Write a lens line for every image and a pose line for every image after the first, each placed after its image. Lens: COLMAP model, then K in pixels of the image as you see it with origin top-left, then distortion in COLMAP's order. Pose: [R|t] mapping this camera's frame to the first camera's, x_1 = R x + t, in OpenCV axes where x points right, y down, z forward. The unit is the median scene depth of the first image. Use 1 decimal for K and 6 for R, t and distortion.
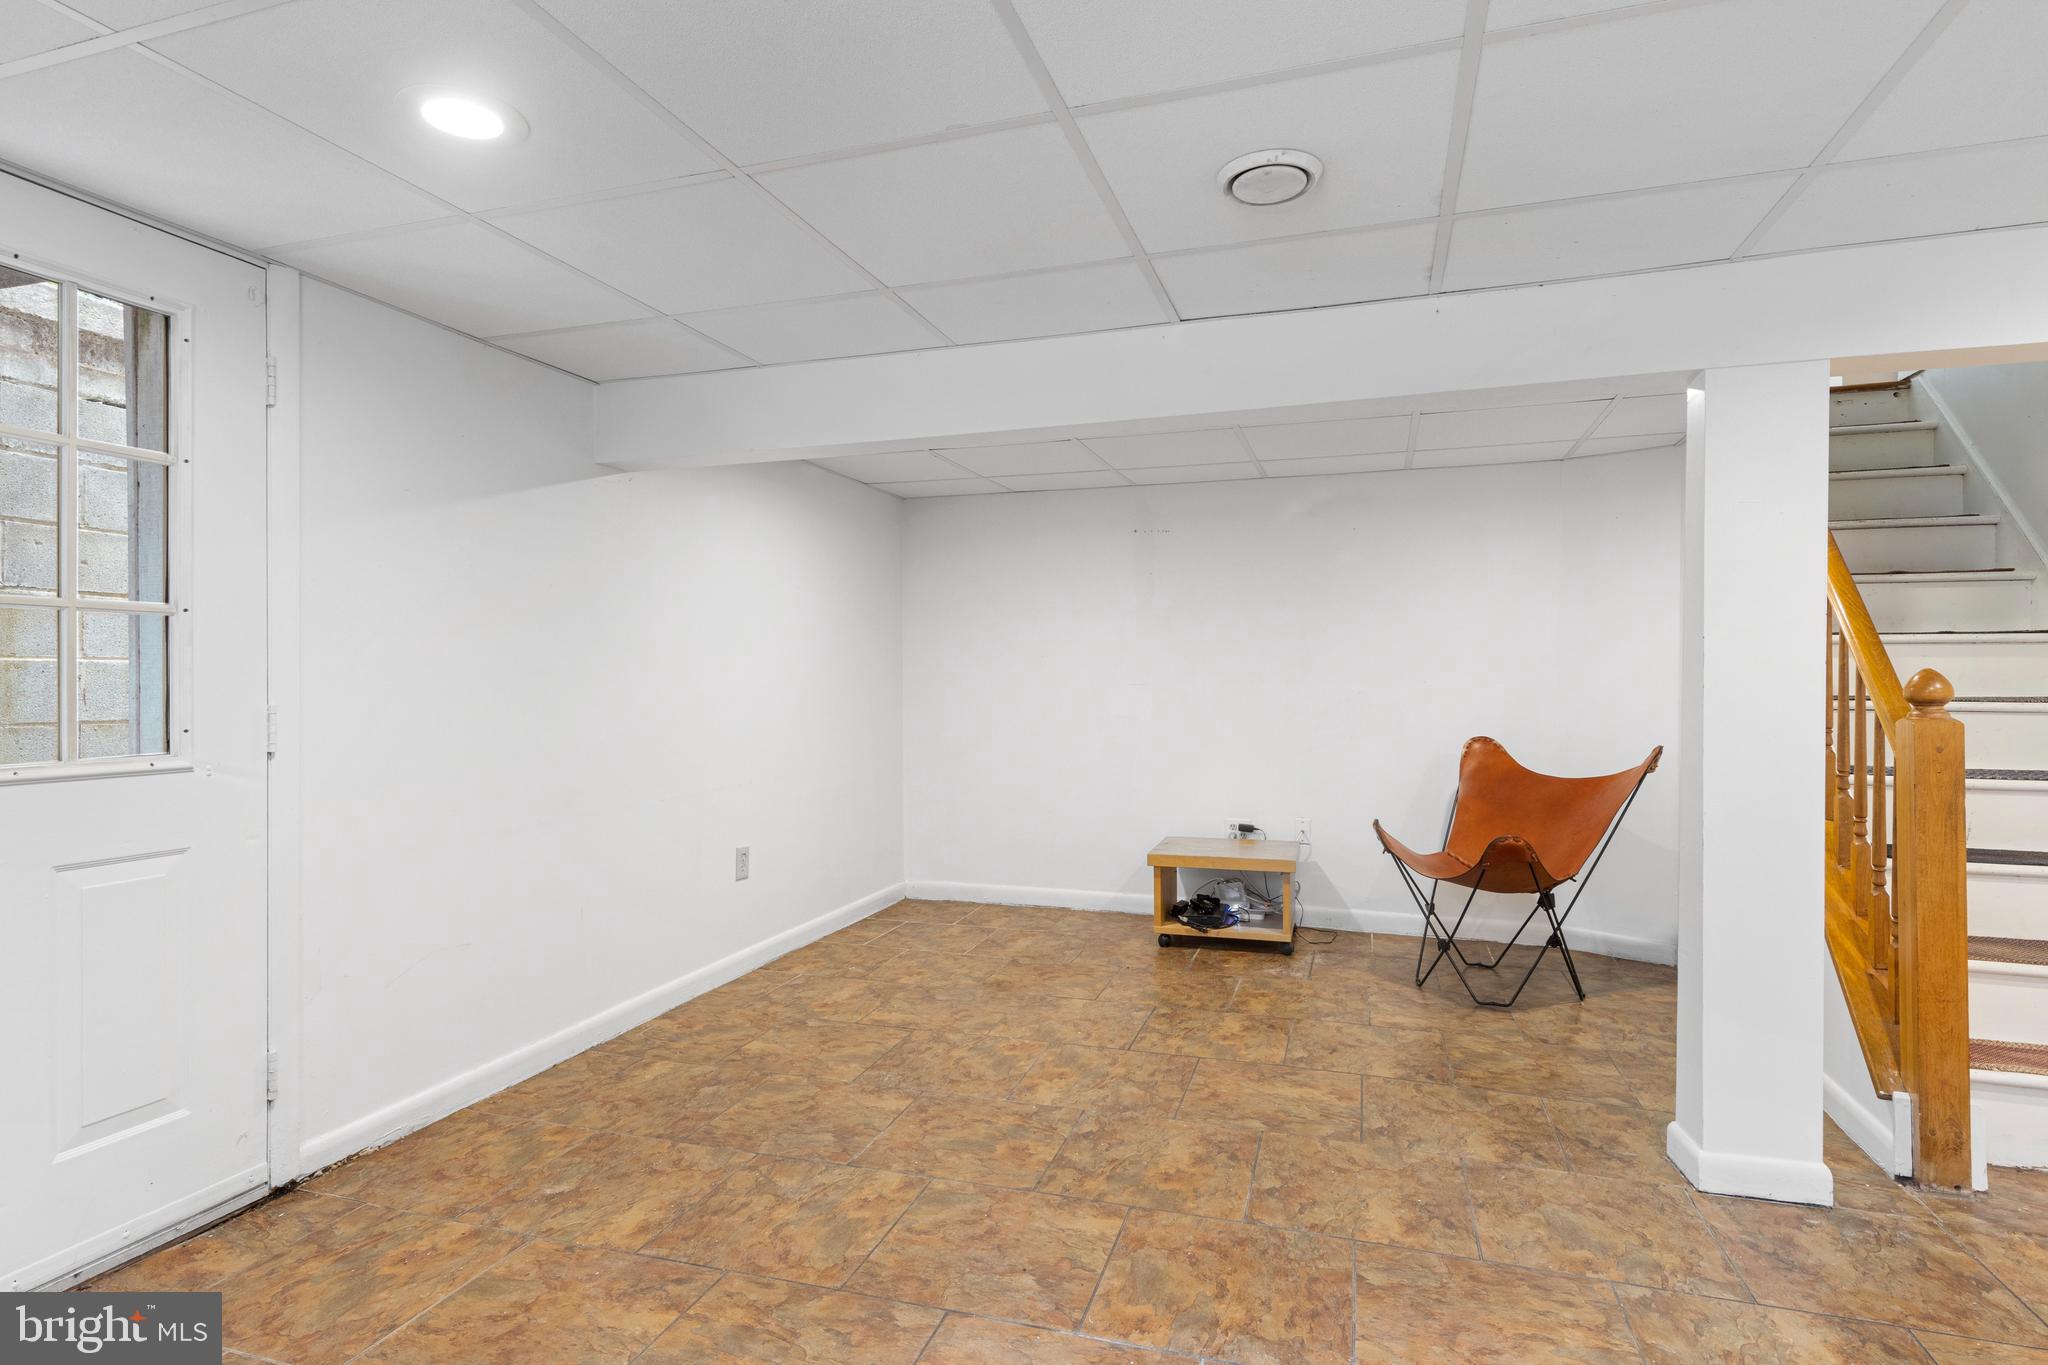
lens RADIAL K [[1053.6, 0, 1024.0], [0, 1053.6, 682.5], [0, 0, 1]] dist [0.002486, -0.000673]
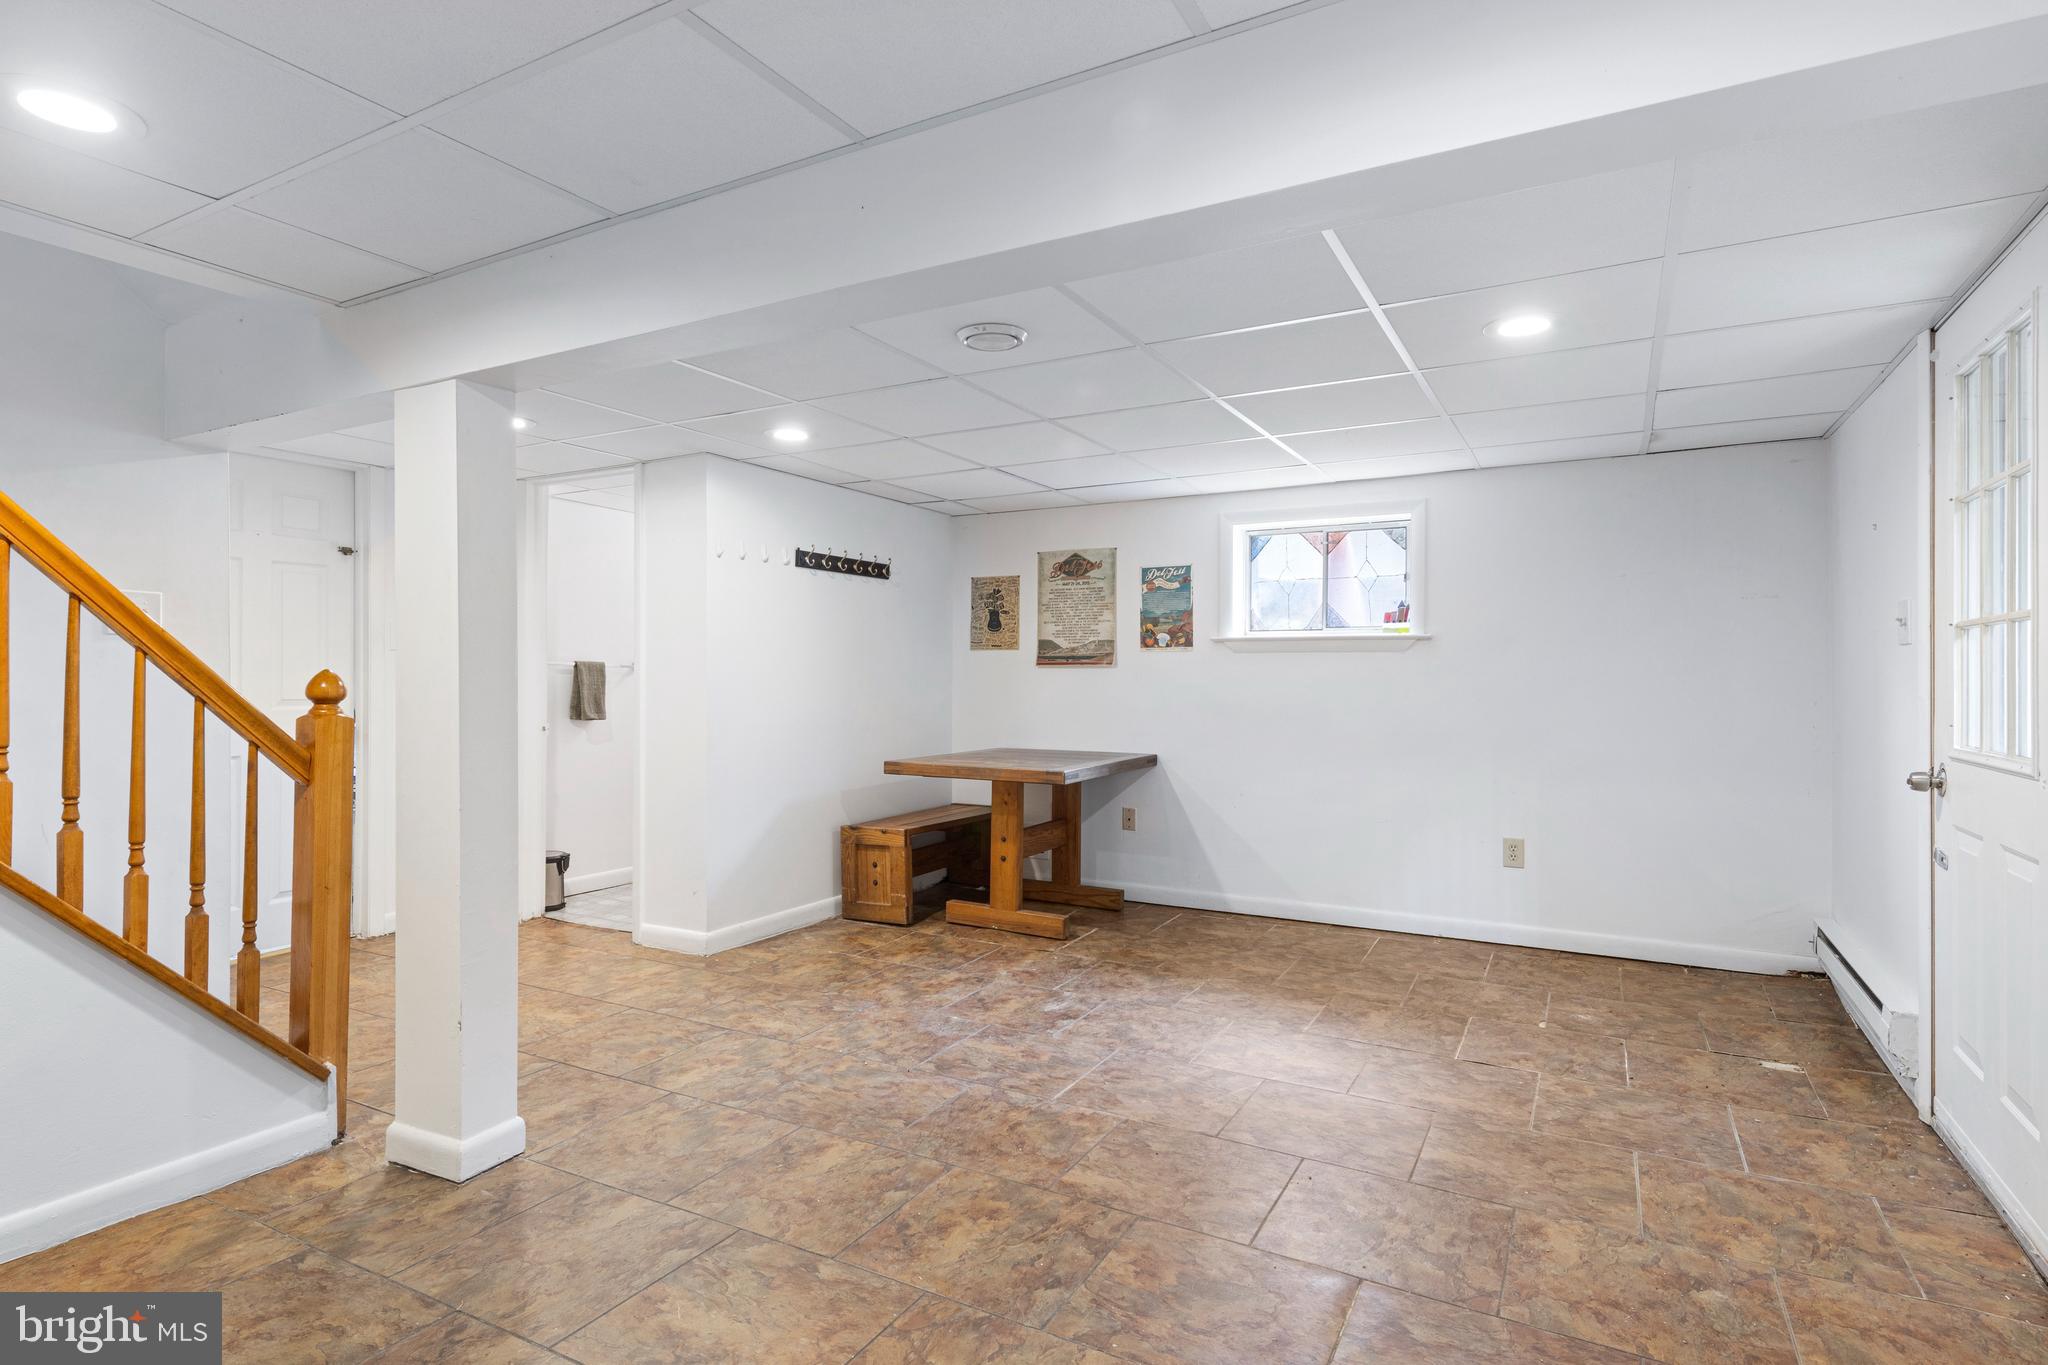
lens RADIAL K [[1053.6, 0, 1024.0], [0, 1053.6, 682.5], [0, 0, 1]] dist [0.002486, -0.000673]
pose [[-0.982745, -0.002345, 0.184953, -0.066280], [-0.001348, 0.999984, 0.005516, -0.006935], [-0.184963, 0.005172, -0.982732, 2.008652]]
